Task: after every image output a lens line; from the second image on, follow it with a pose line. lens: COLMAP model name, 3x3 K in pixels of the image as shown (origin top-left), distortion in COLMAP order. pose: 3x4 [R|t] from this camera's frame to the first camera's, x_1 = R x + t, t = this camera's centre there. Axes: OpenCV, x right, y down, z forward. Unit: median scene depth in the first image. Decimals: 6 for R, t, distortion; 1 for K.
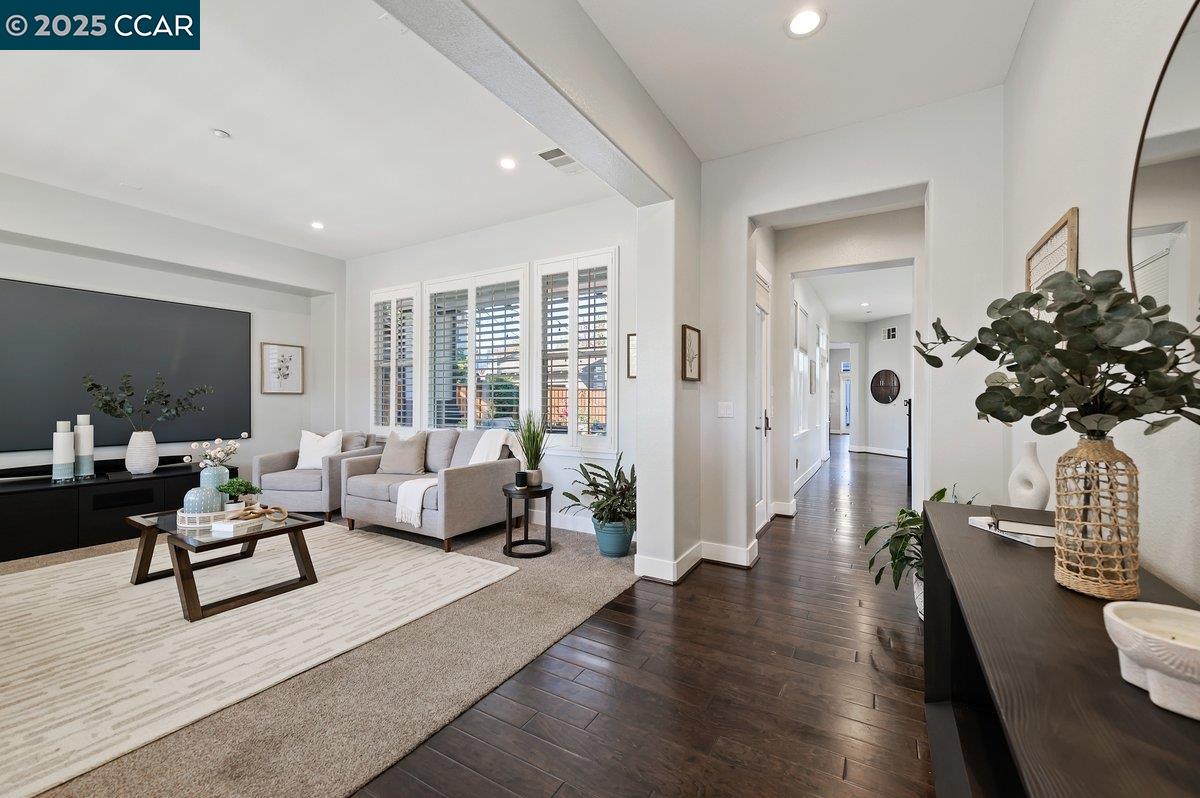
lens RADIAL K [[477.3, 0, 608.7], [0, 477.3, 400.8], [0, 0, 1]] dist [0.017510, -0.000435]
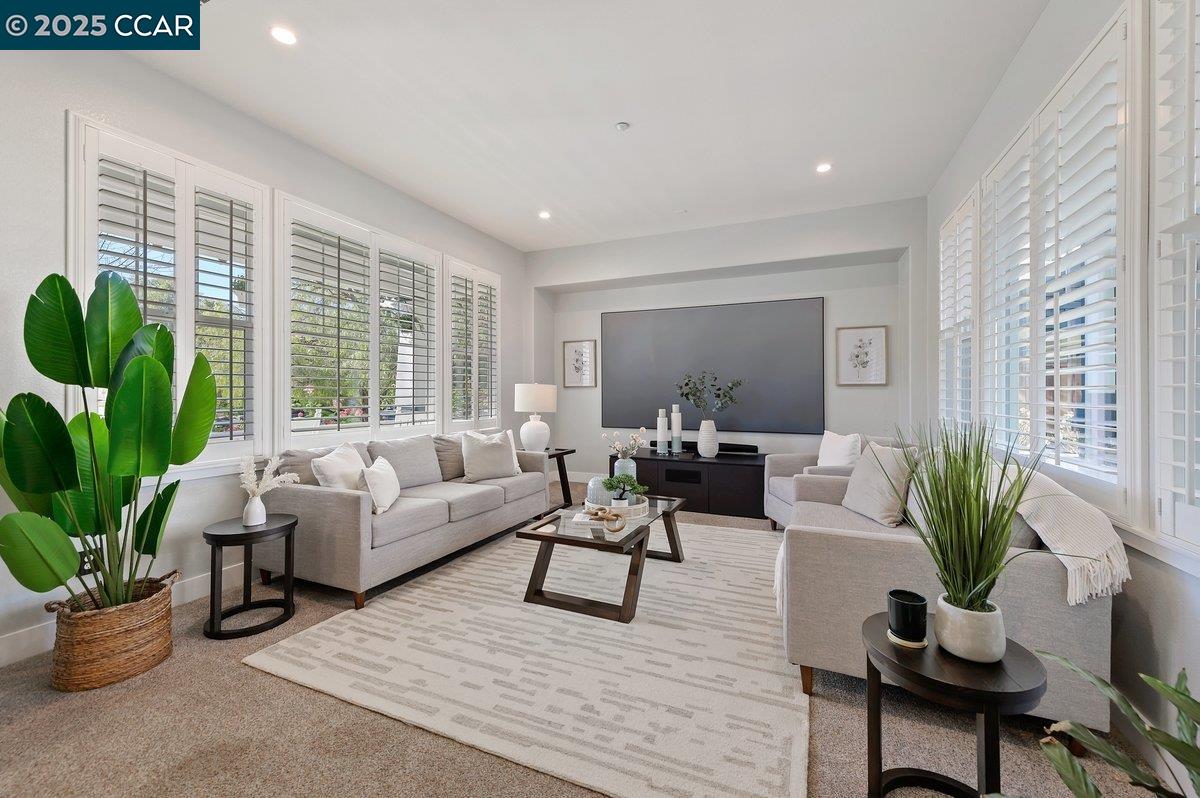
lens RADIAL K [[477.3, 0, 605.9], [0, 477.3, 388.9], [0, 0, 1]] dist [0.017510, -0.000435]
pose [[0.134270, -0.007206, -0.990919, 0.172820], [-0.003453, 0.999964, -0.007740, -0.002004], [0.990939, 0.004461, 0.134241, 0.855736]]
